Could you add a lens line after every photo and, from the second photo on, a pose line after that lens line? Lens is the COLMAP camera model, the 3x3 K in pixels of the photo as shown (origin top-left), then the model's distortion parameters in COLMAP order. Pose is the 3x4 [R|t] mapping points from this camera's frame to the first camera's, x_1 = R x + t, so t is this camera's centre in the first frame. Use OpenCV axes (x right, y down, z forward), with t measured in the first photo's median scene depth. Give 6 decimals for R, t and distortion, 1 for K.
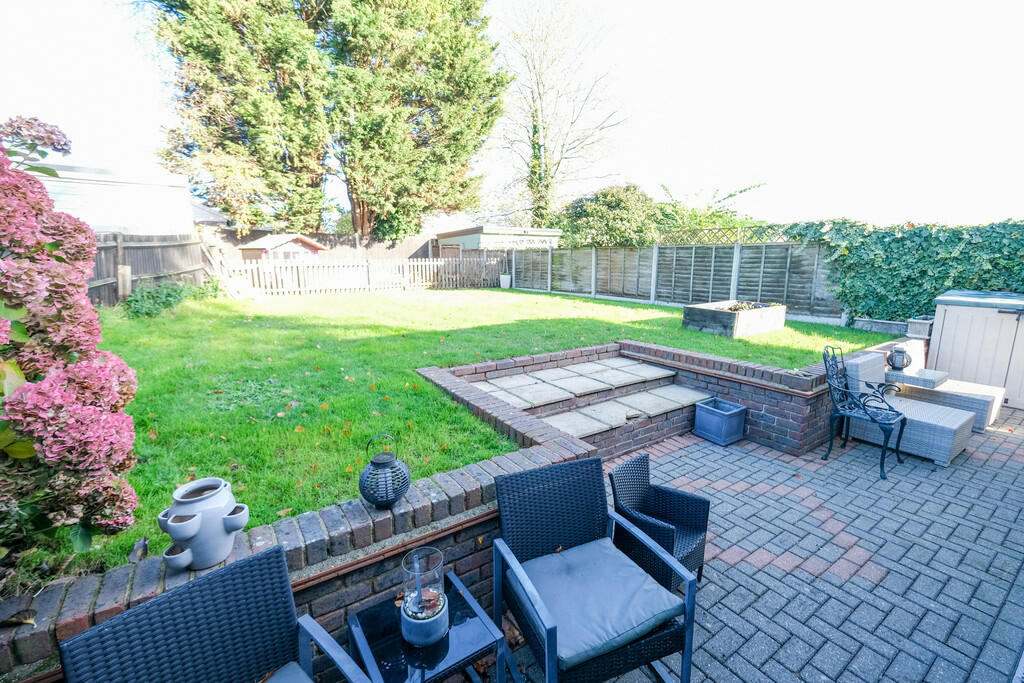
lens RADIAL K [[432.7, 0, 515.3], [0, 432.7, 339.2], [0, 0, 1]] dist [-0.002344, 0.000318]
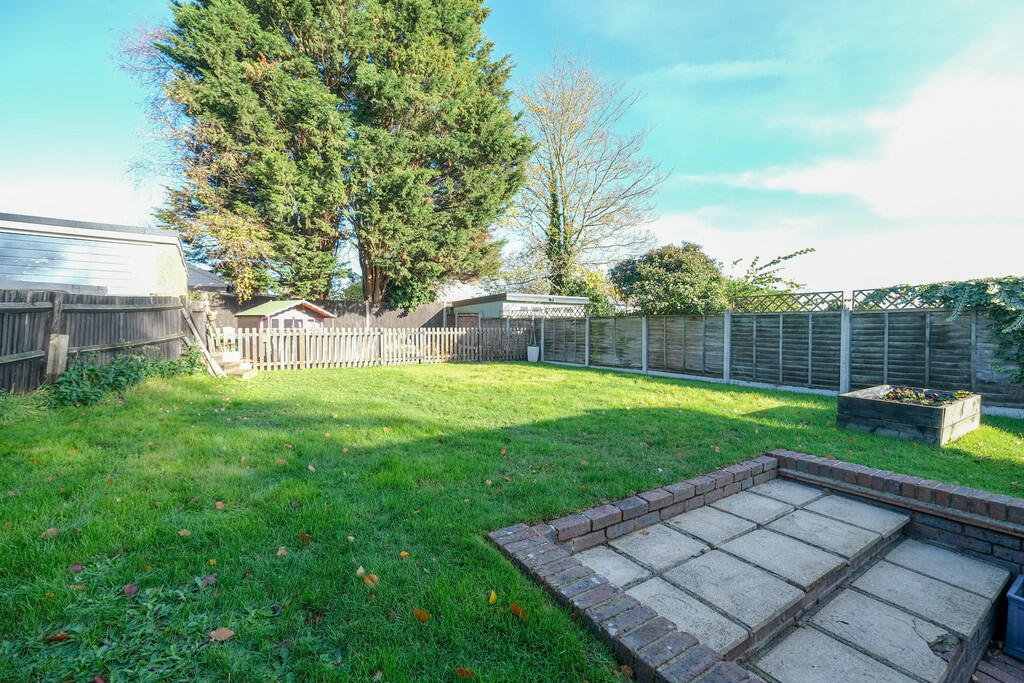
lens RADIAL K [[438.7, 0, 515.0], [0, 438.7, 340.6], [0, 0, 1]] dist [-0.012901, 0.003550]
pose [[0.999938, 0.004631, -0.010080, -0.062723], [-0.006148, 0.987720, -0.156115, -0.025026], [0.009233, 0.156168, 0.987687, 0.141460]]
